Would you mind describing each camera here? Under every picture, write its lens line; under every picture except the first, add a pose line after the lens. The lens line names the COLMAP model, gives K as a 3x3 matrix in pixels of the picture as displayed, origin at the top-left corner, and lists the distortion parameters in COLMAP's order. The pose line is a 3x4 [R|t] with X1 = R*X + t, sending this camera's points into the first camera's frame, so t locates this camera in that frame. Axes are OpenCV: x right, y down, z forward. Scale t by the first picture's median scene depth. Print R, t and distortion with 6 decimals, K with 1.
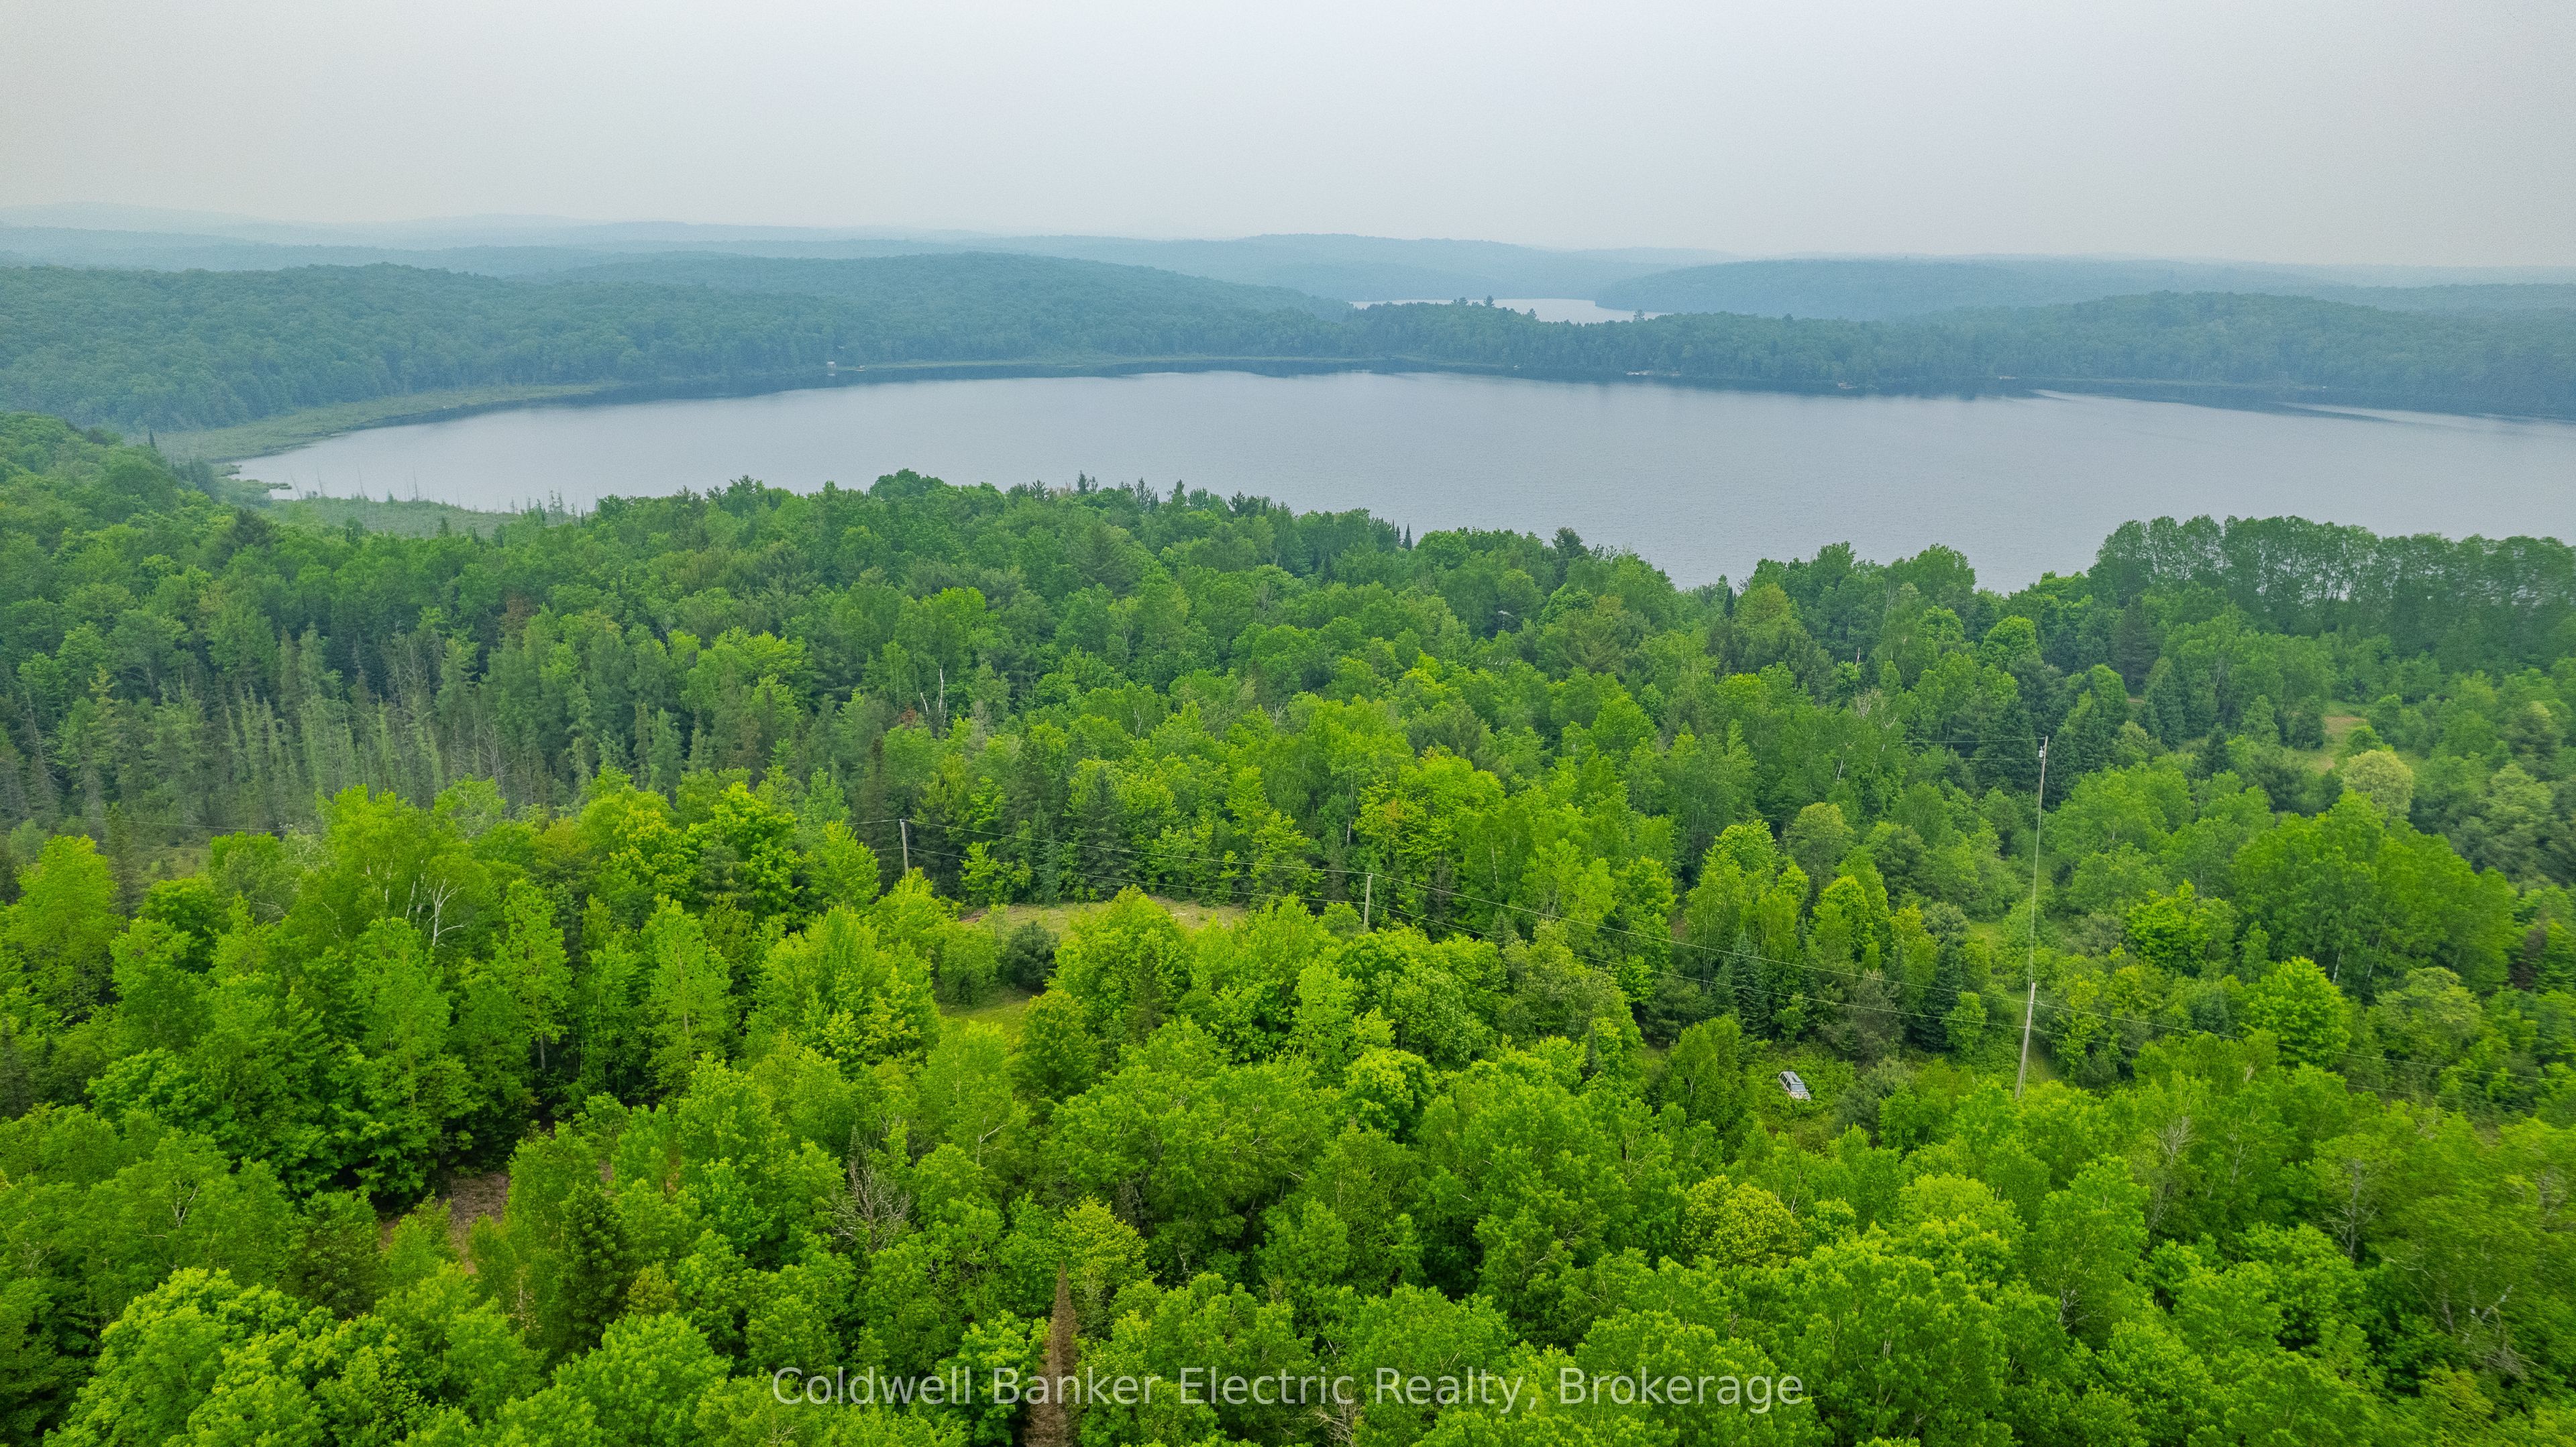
lens RADIAL K [[1652.0, 0, 1295.3], [0, 1652.0, 716.8], [0, 0, 1]] dist [-0.078409, 0.071469]
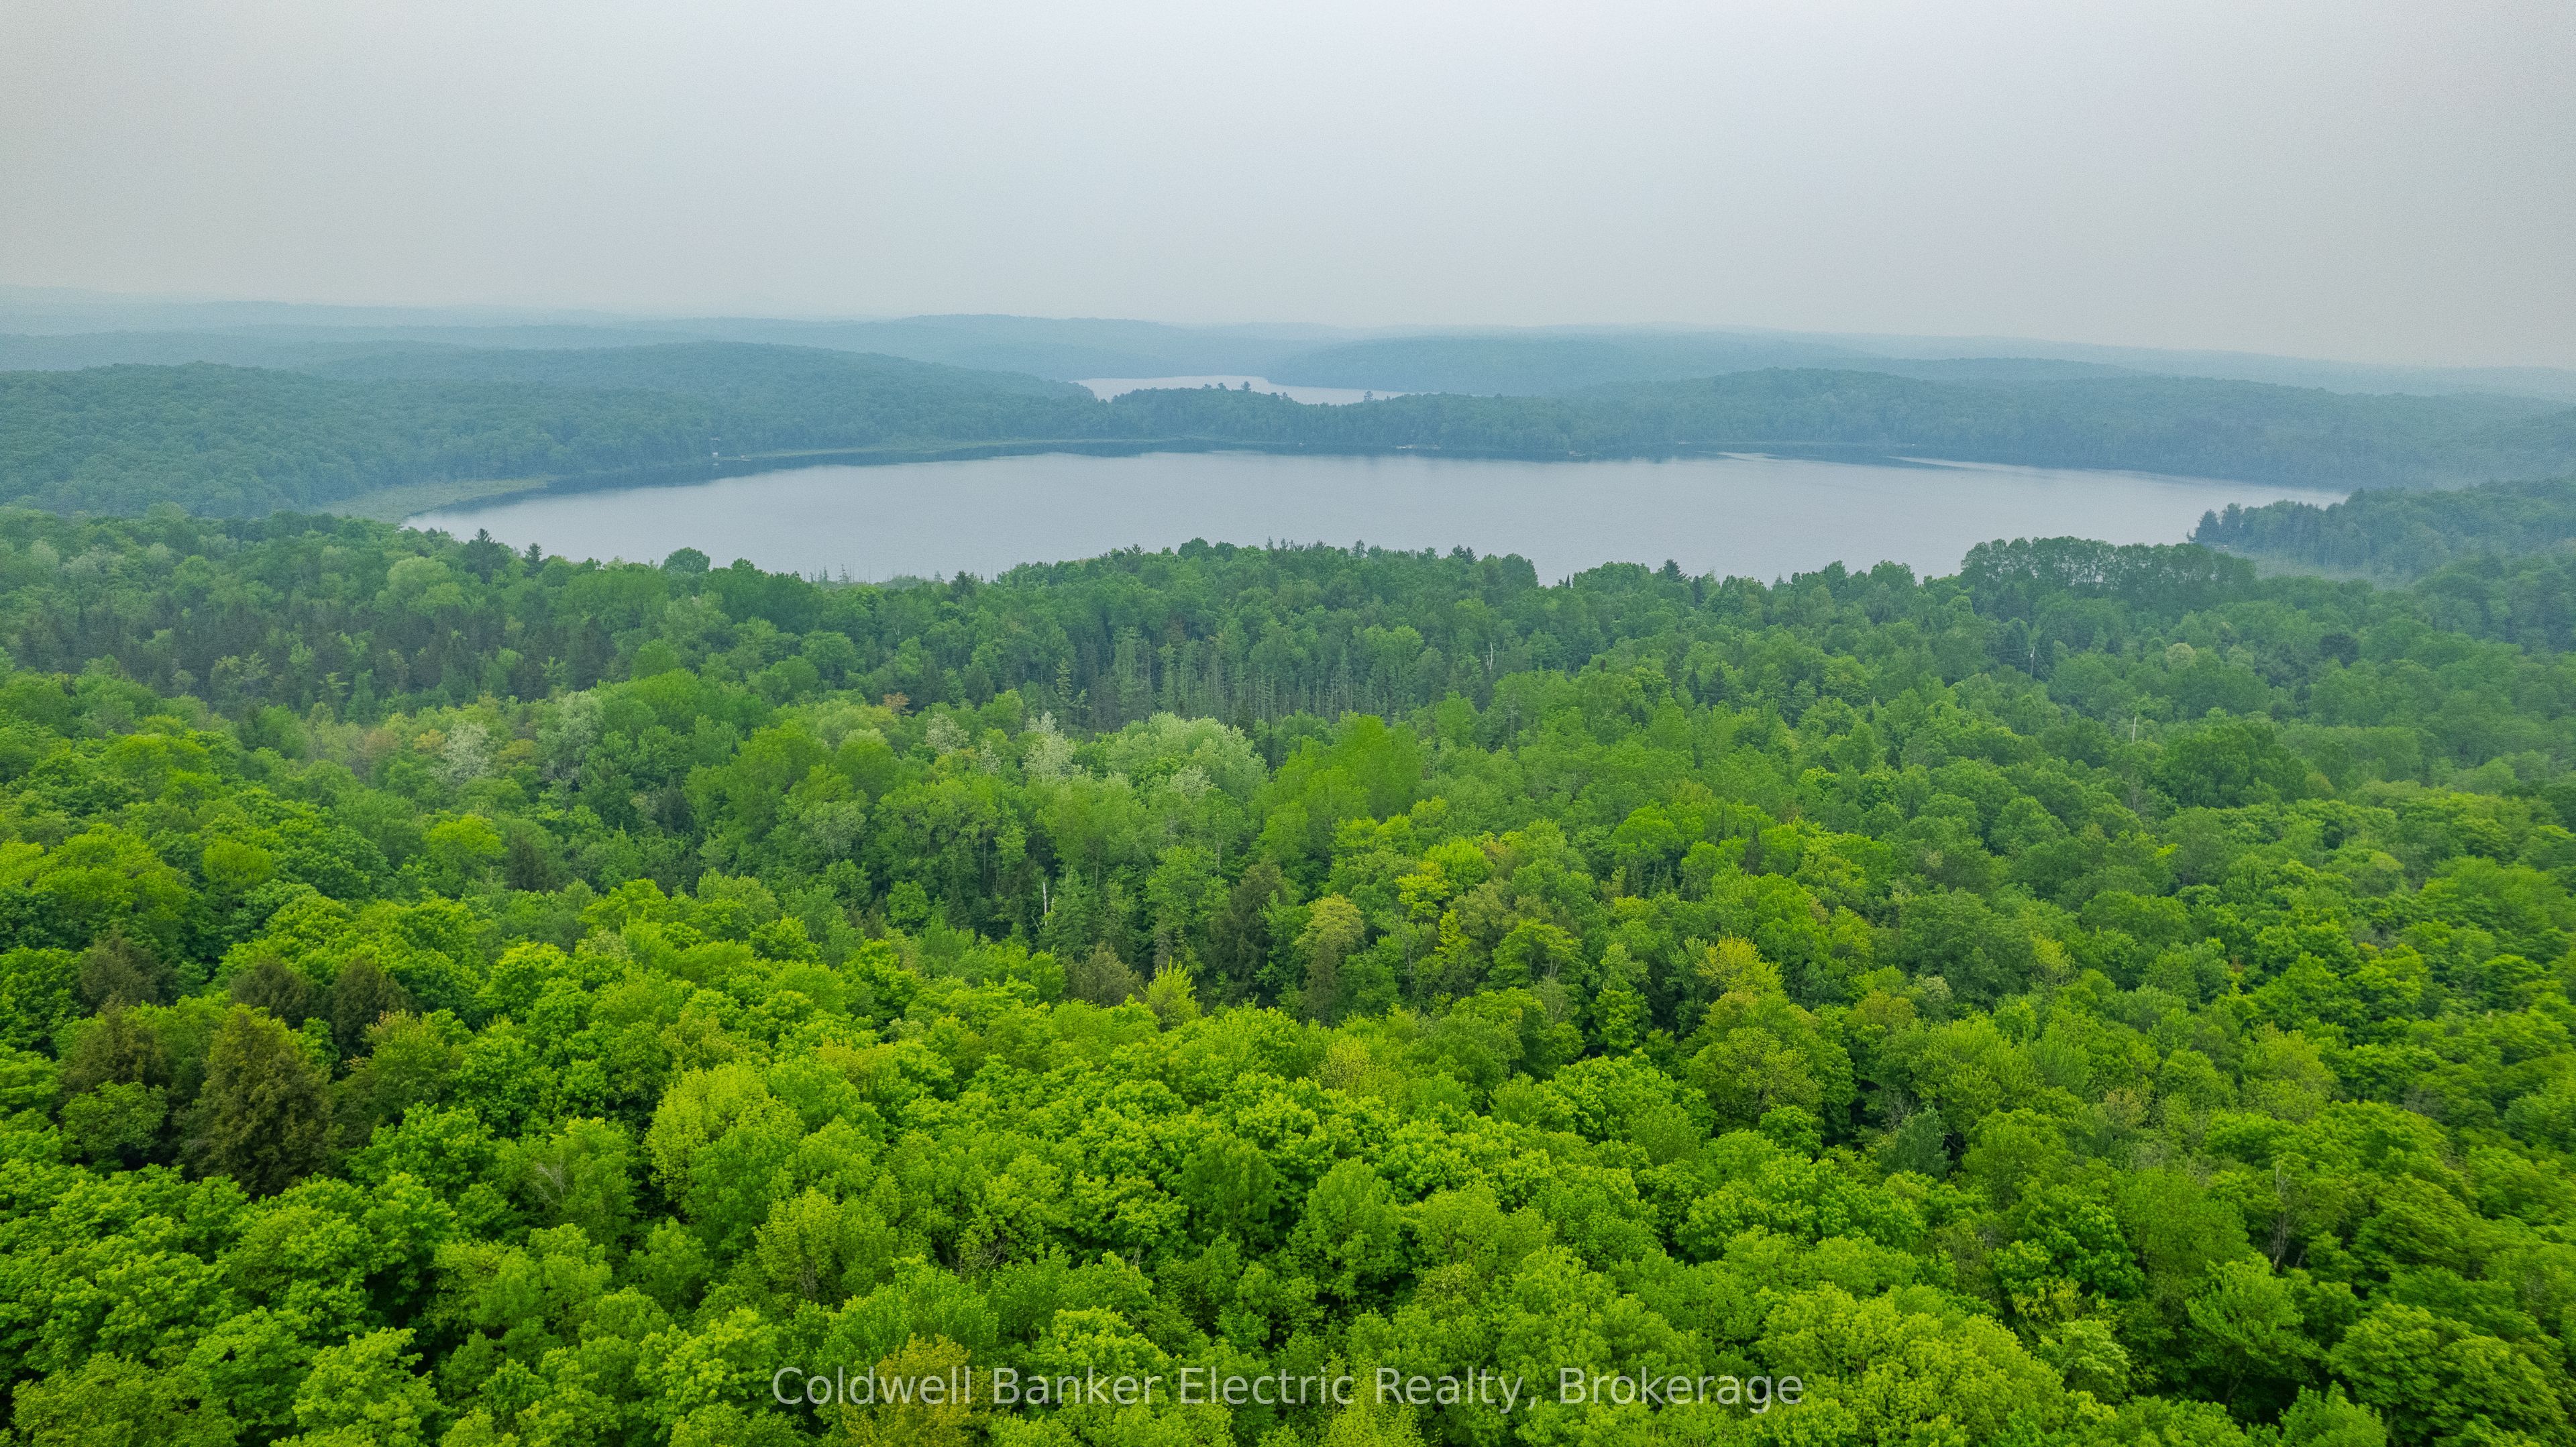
lens RADIAL K [[1652.0, 0, 1295.3], [0, 1652.0, 716.8], [0, 0, 1]] dist [-0.078409, 0.071469]
pose [[0.968154, -0.059988, 0.243062, -0.283983], [0.069365, 0.997134, -0.030199, 0.029905], [-0.240554, 0.046097, 0.969541, -0.224945]]
